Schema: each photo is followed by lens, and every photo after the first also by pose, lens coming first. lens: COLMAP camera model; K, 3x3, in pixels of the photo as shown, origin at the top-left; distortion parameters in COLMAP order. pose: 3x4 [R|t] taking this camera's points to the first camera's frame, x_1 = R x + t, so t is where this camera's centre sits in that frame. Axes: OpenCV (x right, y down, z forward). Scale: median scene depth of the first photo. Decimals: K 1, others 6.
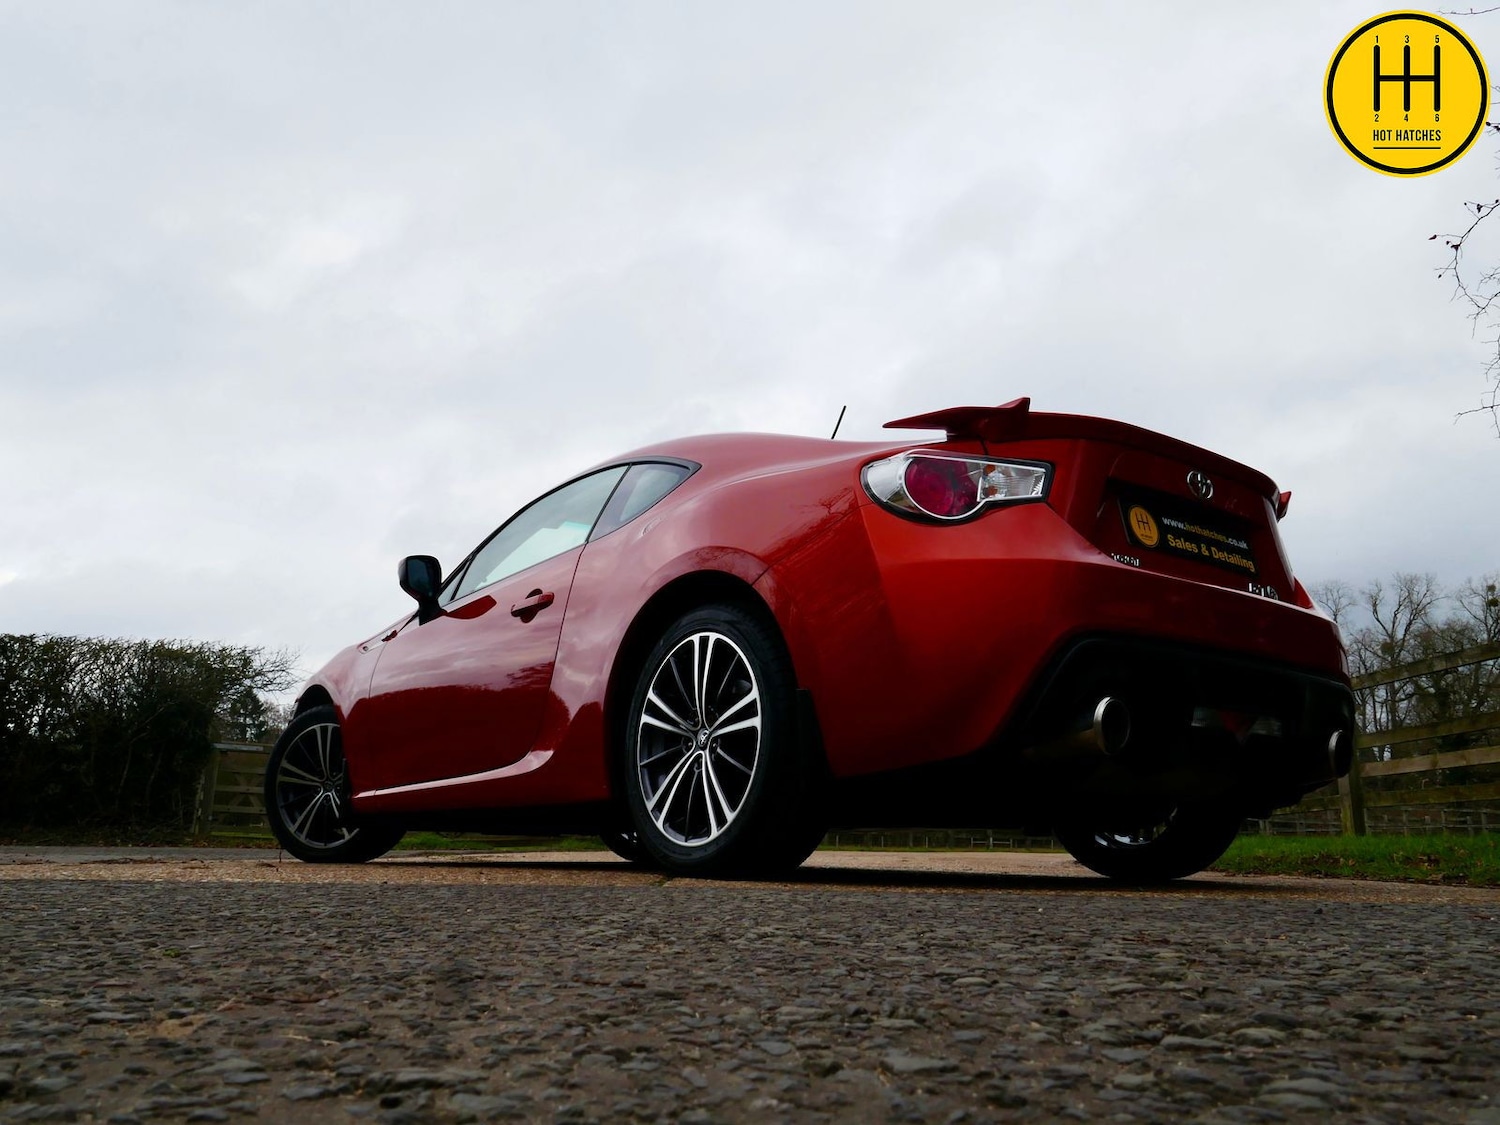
lens RADIAL K [[1203.5, 0, 747.5], [0, 1203.5, 560.3], [0, 0, 1]] dist [-0.017801, 0.004025]
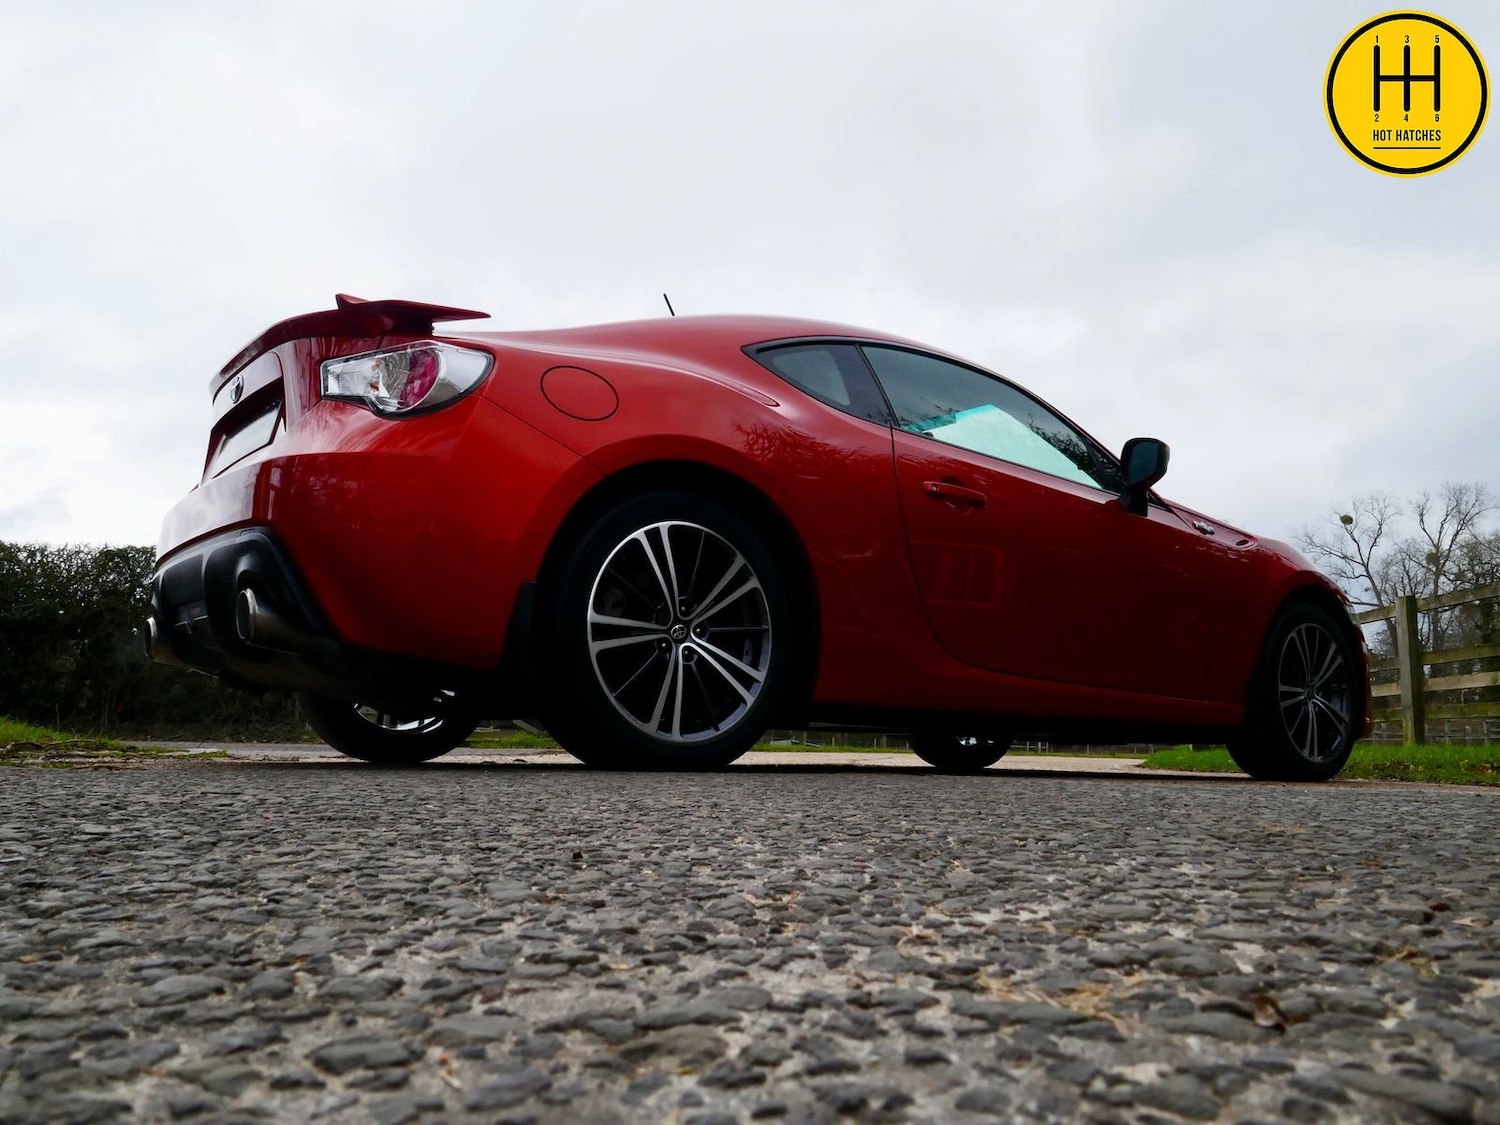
lens RADIAL K [[1203.5, 0, 747.4], [0, 1203.5, 562.7], [0, 0, 1]] dist [-0.017801, 0.004025]
pose [[0.999551, 0.006150, -0.029310, -0.057785], [-0.003763, 0.996724, 0.080796, -0.017424], [0.029711, -0.080650, 0.996300, -0.073584]]
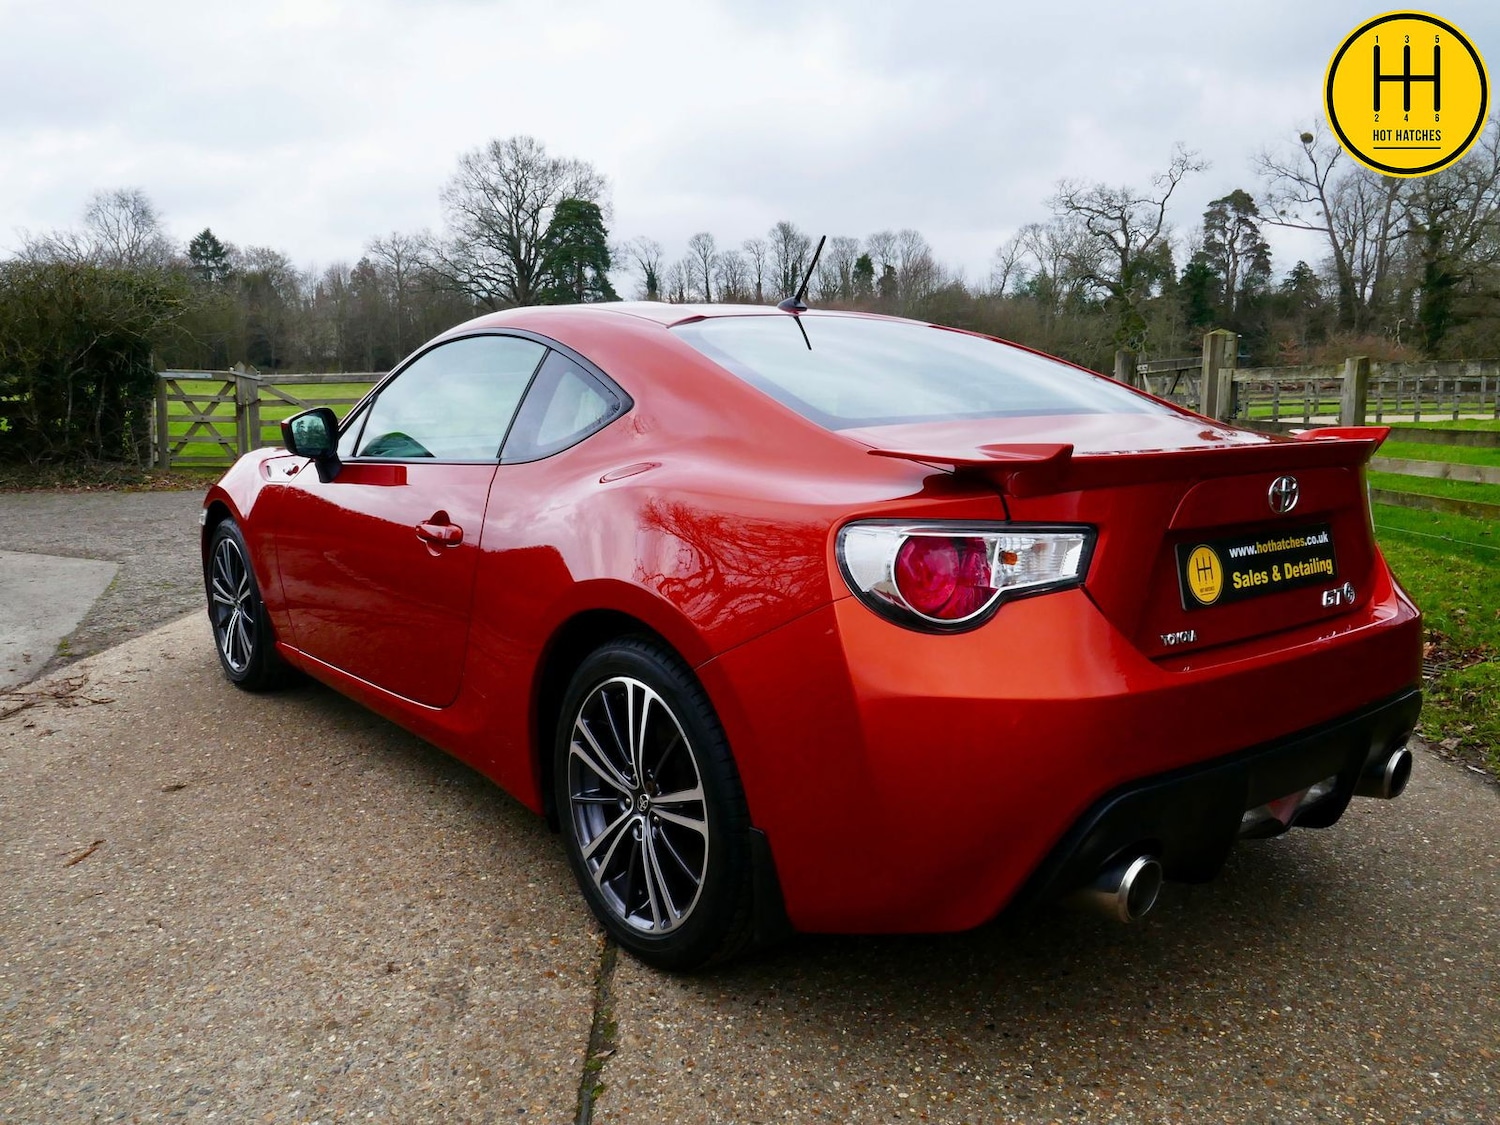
lens RADIAL K [[1203.5, 0, 743.7], [0, 1203.5, 551.8], [0, 0, 1]] dist [-0.017801, 0.004025]
pose [[0.999868, -0.009347, 0.013282, 0.007475], [0.003797, 0.929675, 0.368360, -0.100105], [-0.015791, -0.368261, 0.929588, 0.090710]]
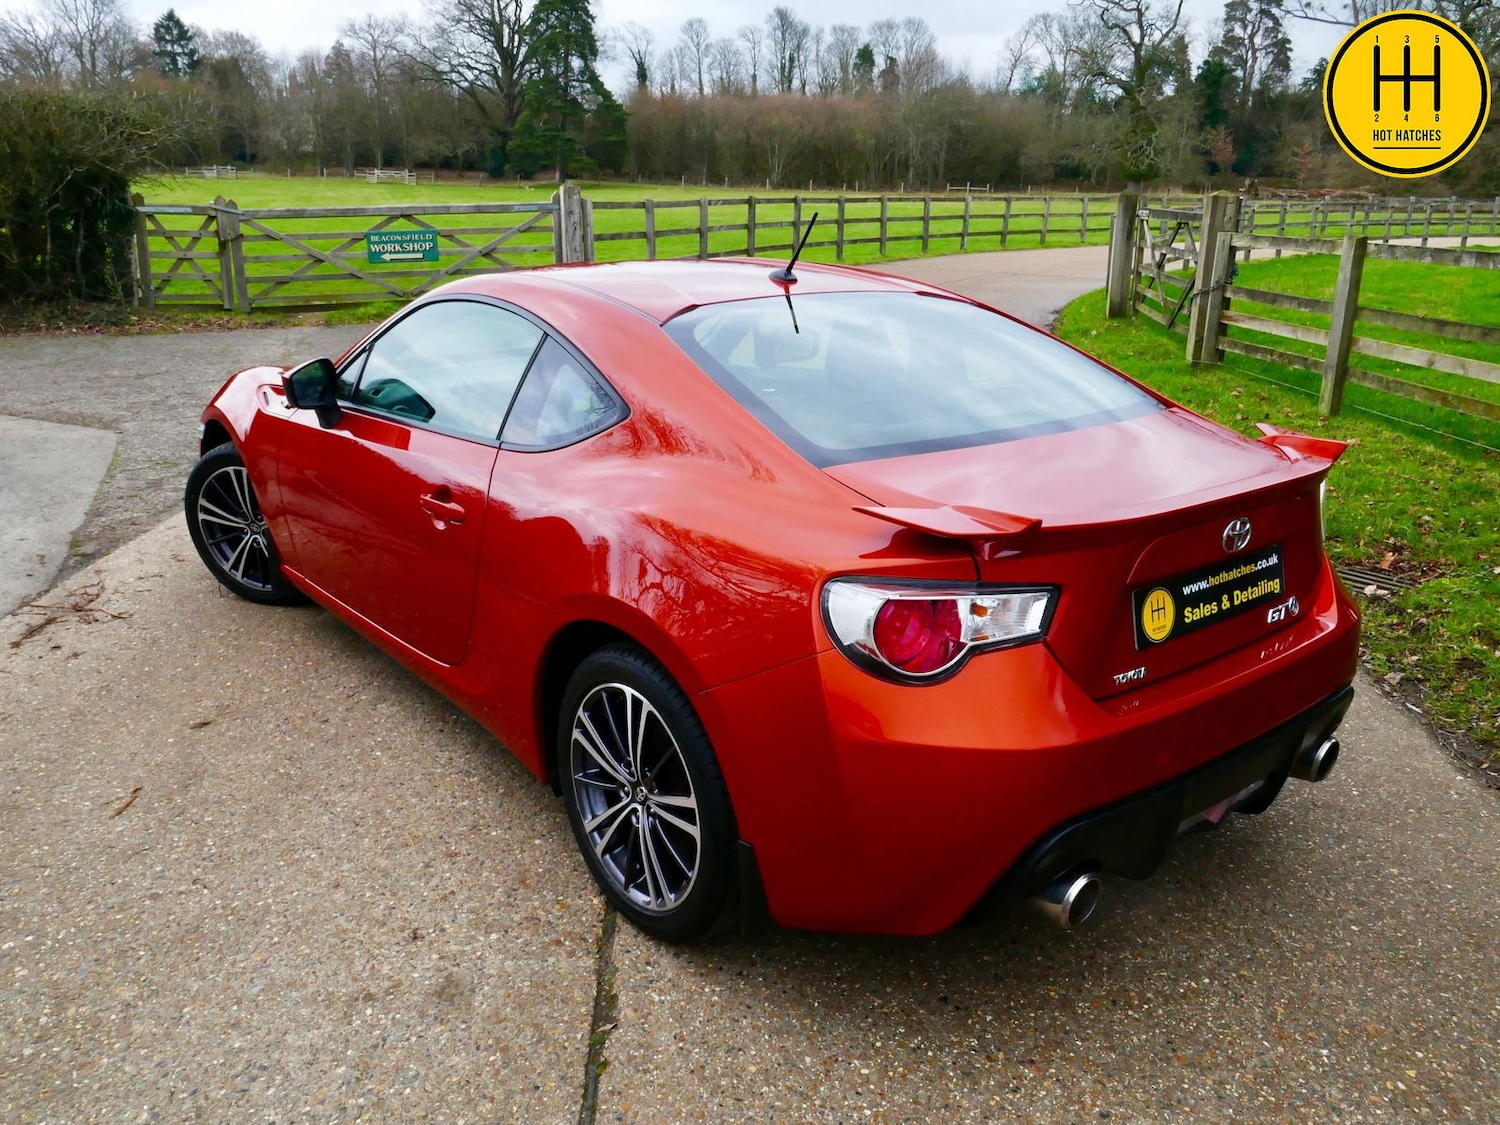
lens RADIAL K [[1203.5, 0, 742.9], [0, 1203.5, 554.3], [0, 0, 1]] dist [-0.017801, 0.004025]
pose [[0.999820, -0.002559, 0.018809, 0.008168], [-0.007468, 0.857965, 0.513654, -0.151012], [-0.017452, -0.513702, 0.857791, 0.095467]]
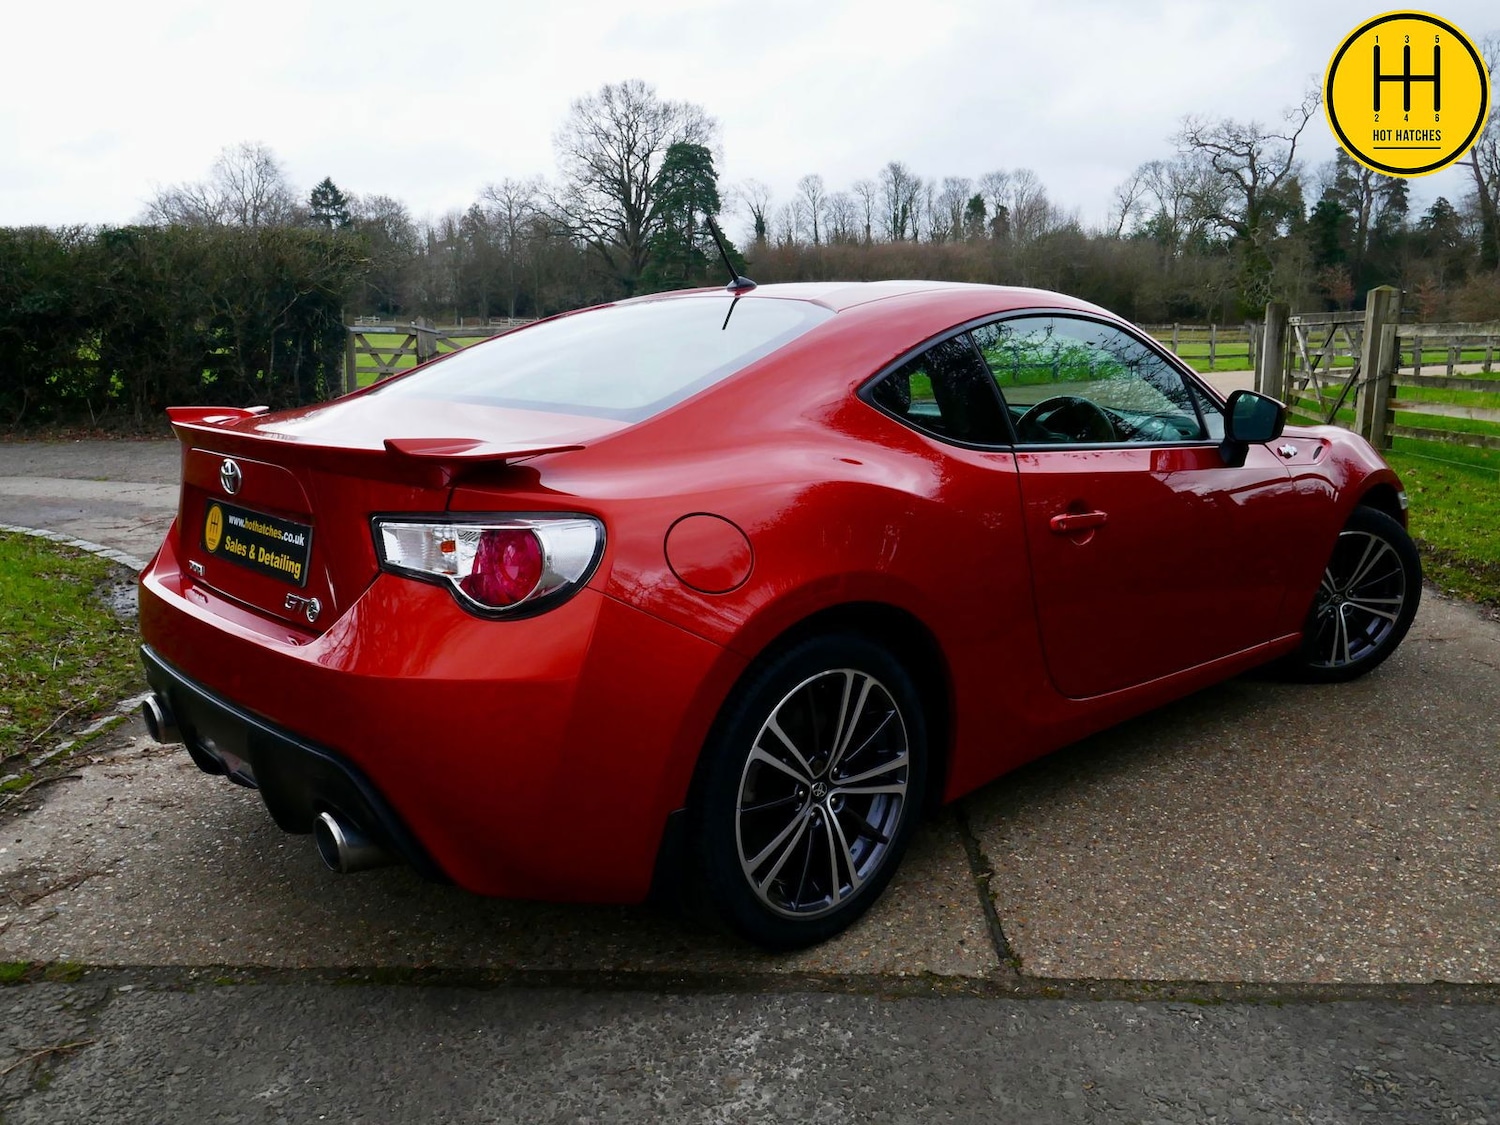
lens RADIAL K [[1203.5, 0, 747.9], [0, 1203.5, 556.6], [0, 0, 1]] dist [-0.017801, 0.004025]
pose [[0.997654, 0.002121, -0.068429, -0.056168], [0.026342, 0.910677, 0.412278, -0.128837], [0.063191, -0.413114, 0.908484, 0.020111]]
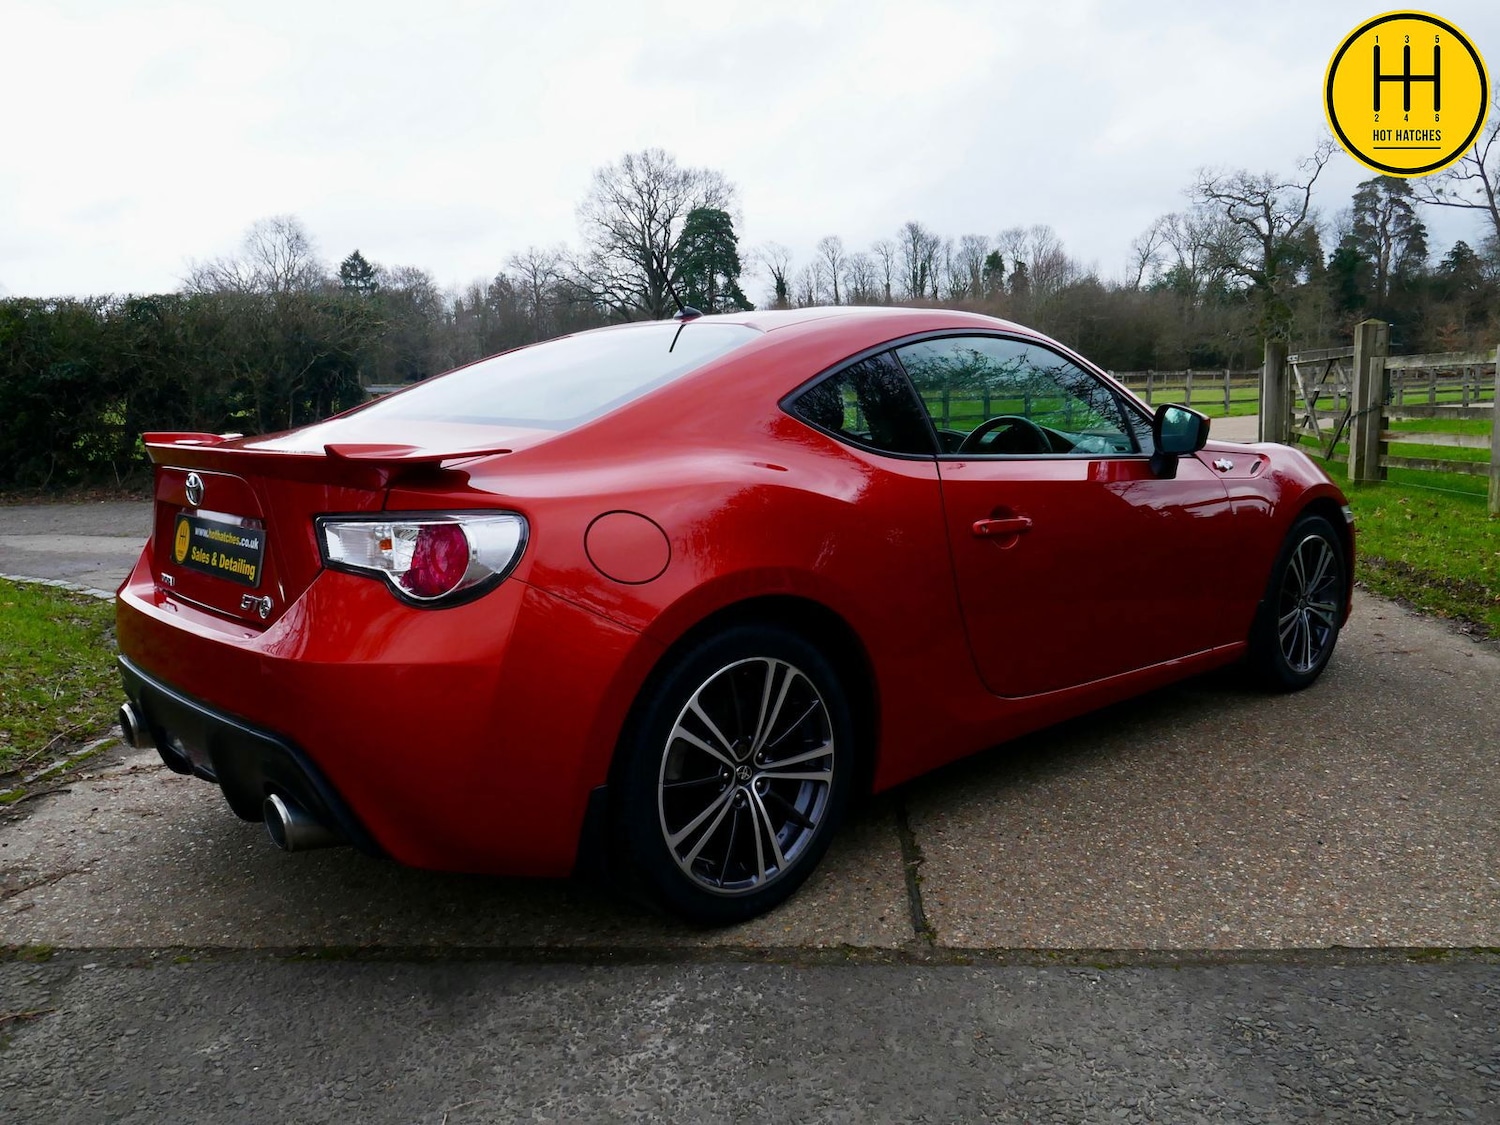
lens RADIAL K [[1203.5, 0, 747.0], [0, 1203.5, 551.2], [0, 0, 1]] dist [-0.017801, 0.004025]
pose [[0.995560, -0.021048, -0.091743, -0.030221], [0.053075, 0.930478, 0.362483, -0.121801], [0.077735, -0.365743, 0.927464, -0.000422]]
